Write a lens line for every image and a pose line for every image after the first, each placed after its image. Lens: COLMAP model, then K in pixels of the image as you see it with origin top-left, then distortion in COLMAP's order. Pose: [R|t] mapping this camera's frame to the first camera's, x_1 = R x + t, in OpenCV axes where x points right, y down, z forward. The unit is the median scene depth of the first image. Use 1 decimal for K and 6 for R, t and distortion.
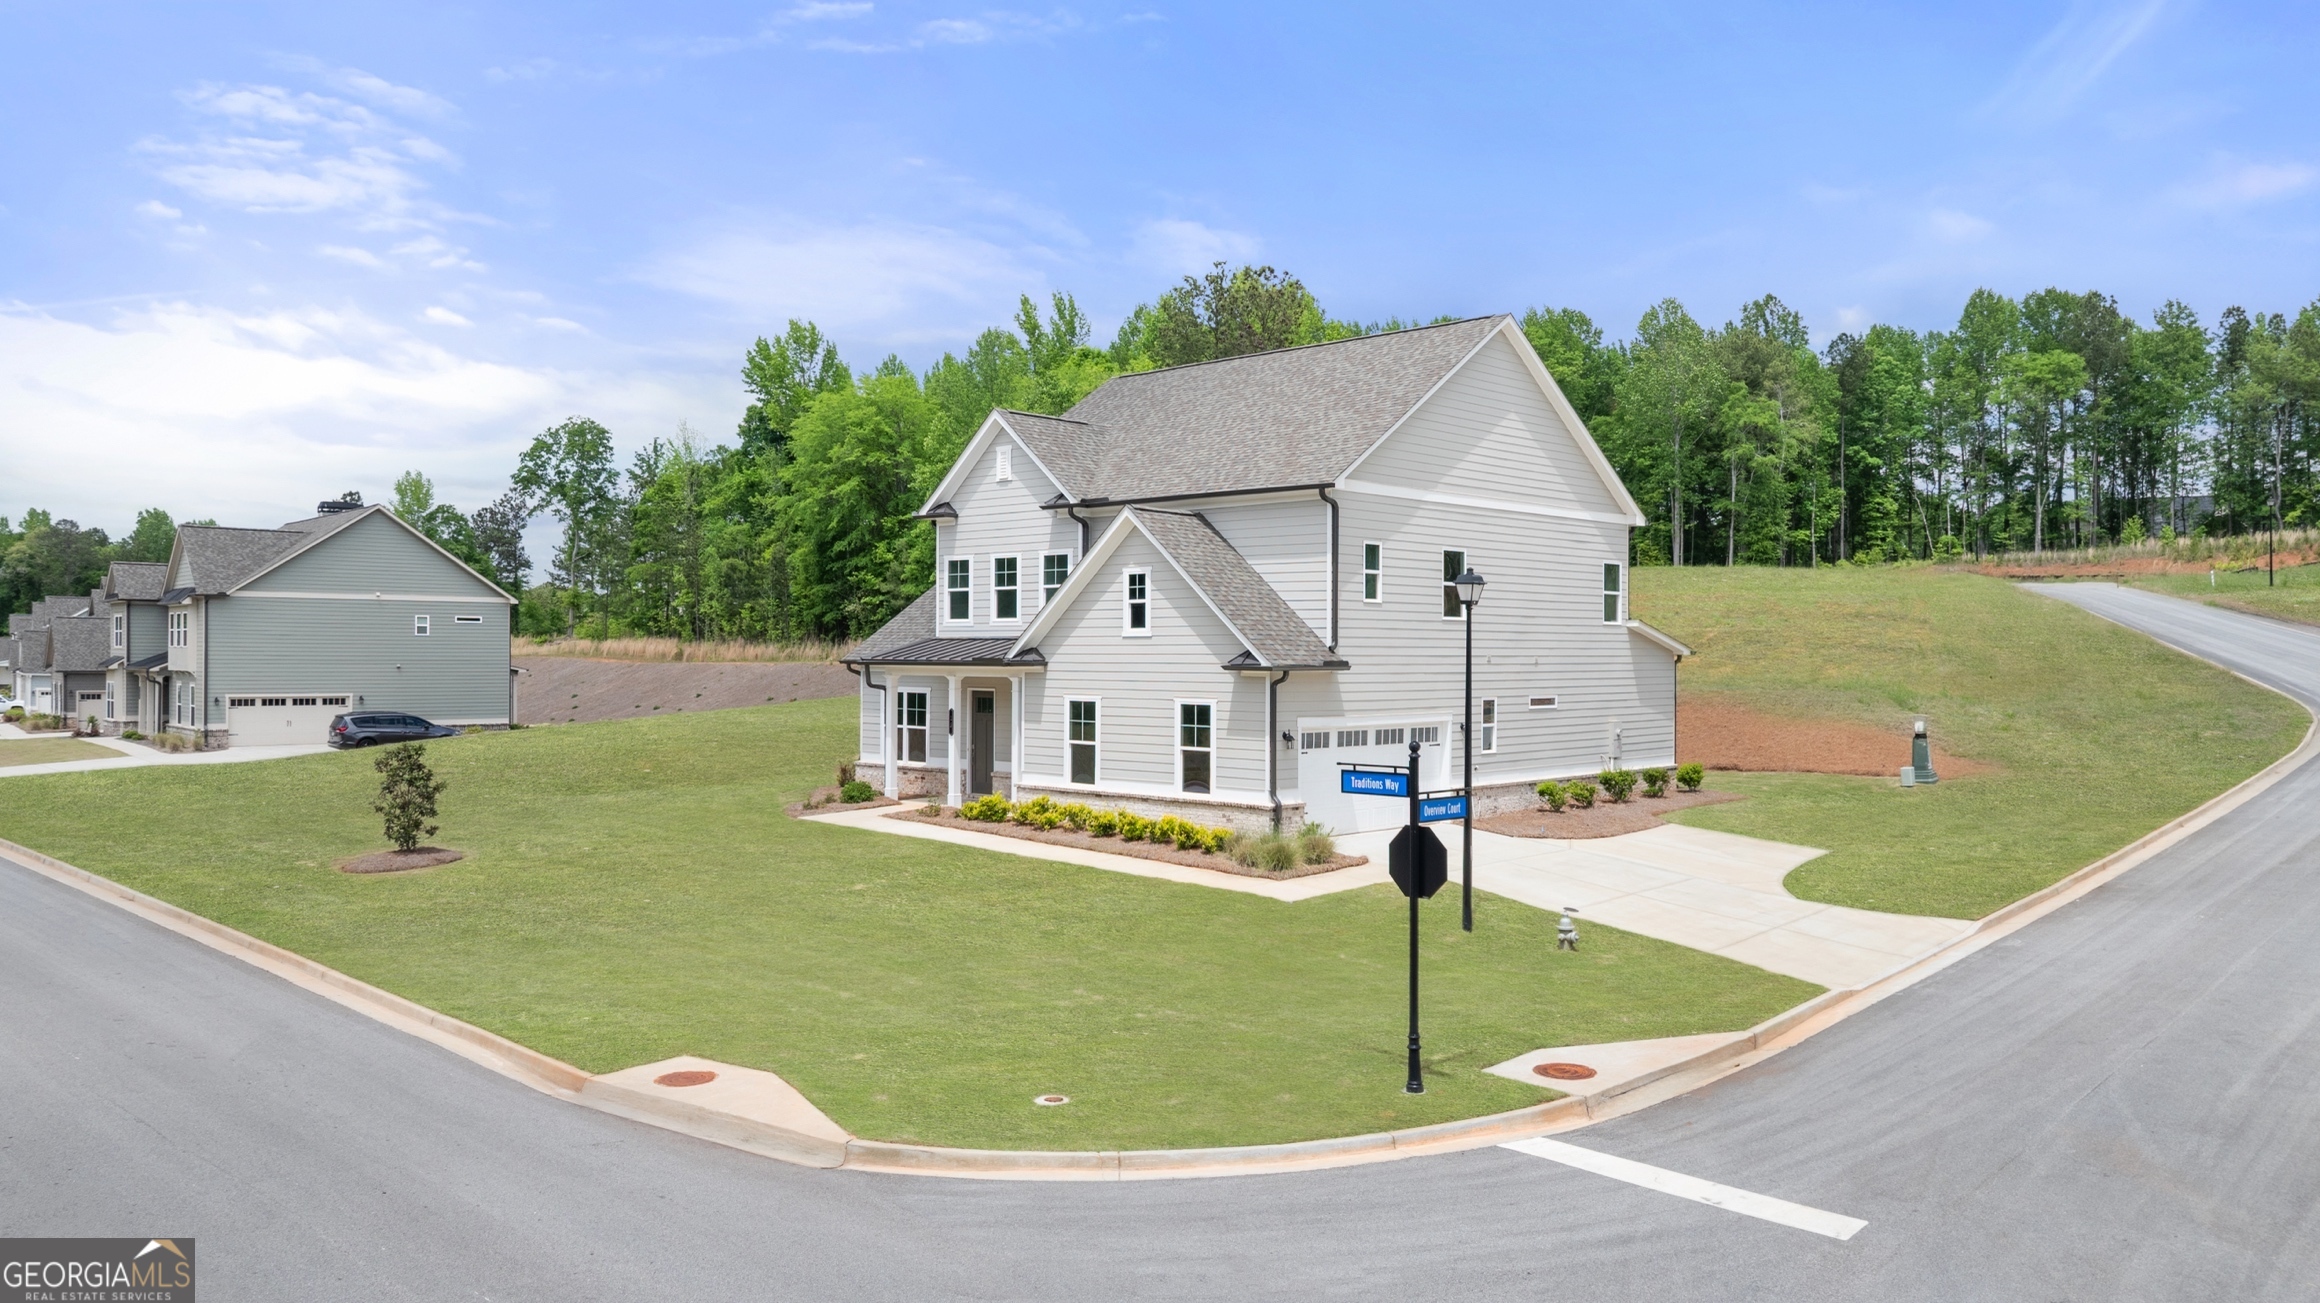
lens RADIAL K [[1603.8, 0, 1213.7], [0, 1603.8, 657.4], [0, 0, 1]] dist [-0.009618, -0.000614]
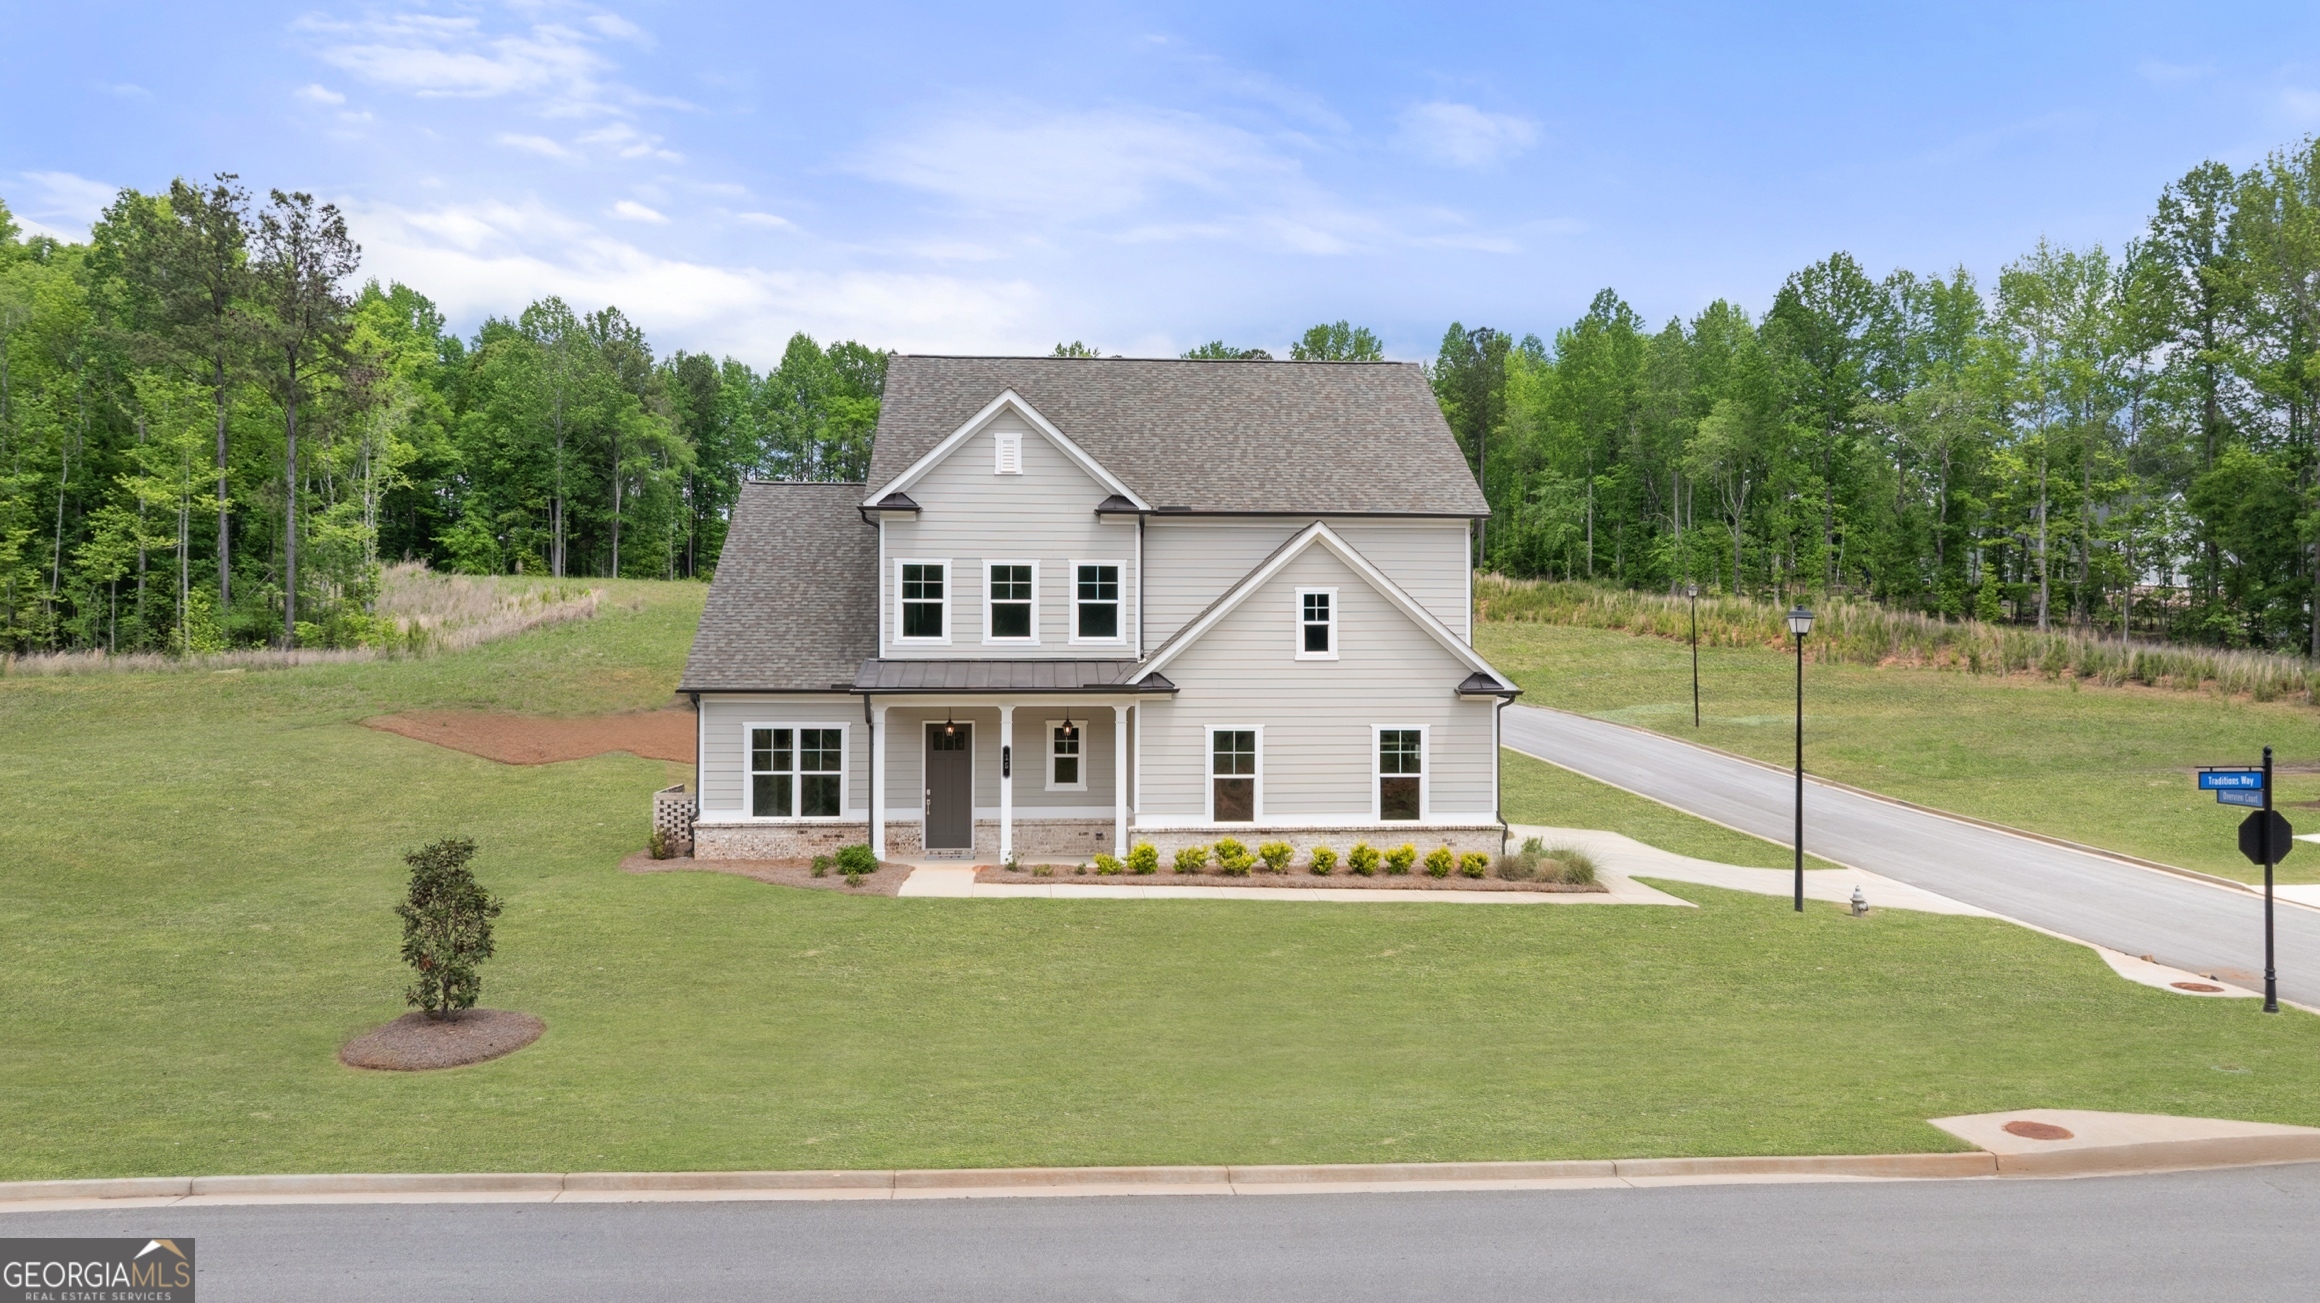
lens RADIAL K [[1603.8, 0, 1161.9], [0, 1603.8, 649.5], [0, 0, 1]] dist [-0.009618, -0.000614]
pose [[0.682731, 0.004552, 0.730656, -0.767670], [0.004954, 0.999929, -0.010859, -0.009135], [-0.730653, 0.011033, 0.682660, 0.404828]]
